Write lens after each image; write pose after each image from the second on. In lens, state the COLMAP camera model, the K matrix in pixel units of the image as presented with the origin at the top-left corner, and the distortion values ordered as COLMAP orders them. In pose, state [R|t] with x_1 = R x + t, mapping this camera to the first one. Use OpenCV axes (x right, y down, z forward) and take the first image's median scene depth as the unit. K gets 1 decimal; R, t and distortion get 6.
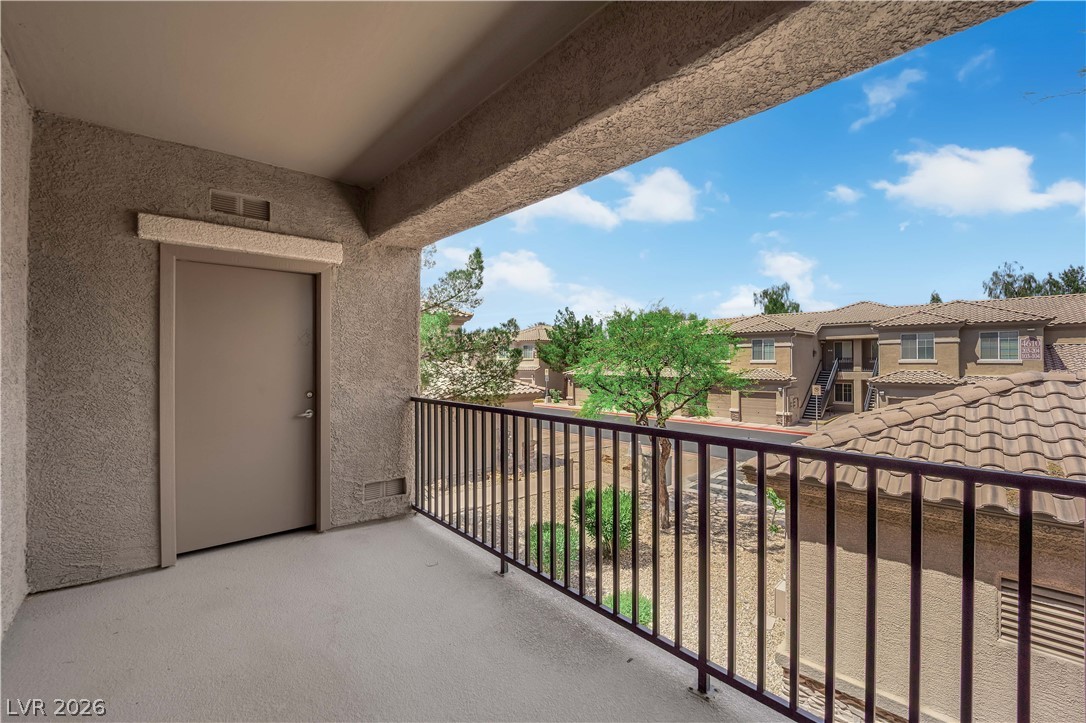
lens RADIAL K [[439.6, 0, 543.0], [0, 439.6, 361.5], [0, 0, 1]] dist [-0.016066, -0.000715]
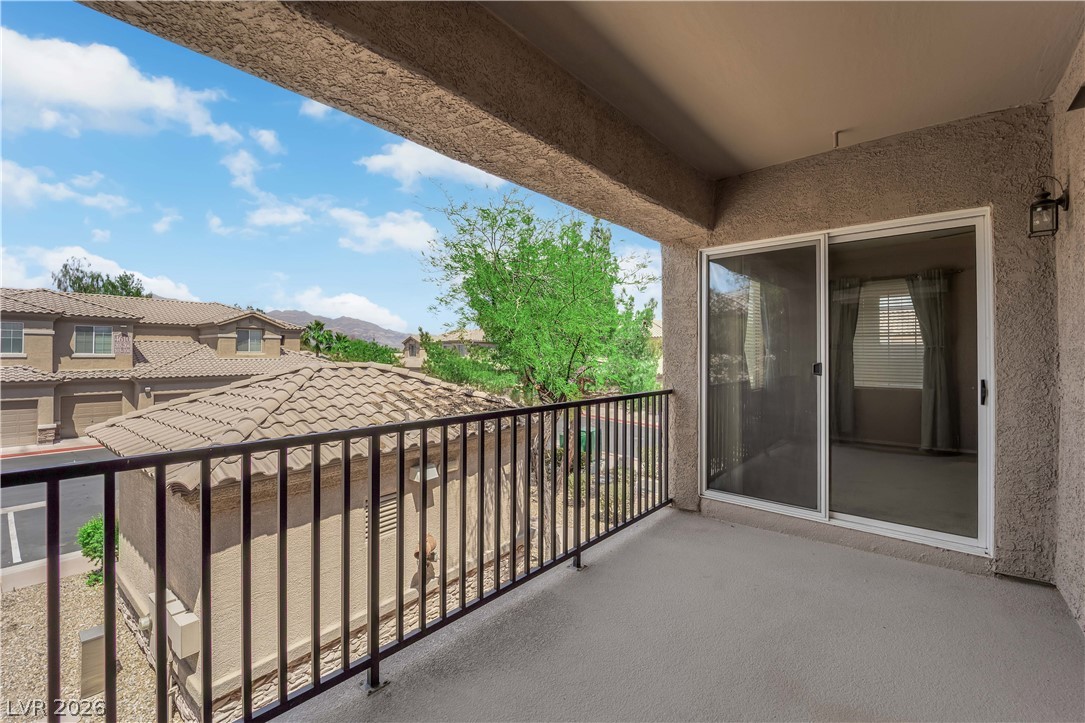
lens RADIAL K [[444.6, 0, 542.5], [0, 444.6, 361.5], [0, 0, 1]] dist [-0.034735, -0.000073]
pose [[-0.116250, -0.011379, 0.993155, -0.067626], [-0.002259, 0.999935, 0.011192, 0.000154], [-0.993217, -0.000942, -0.116268, 0.074776]]
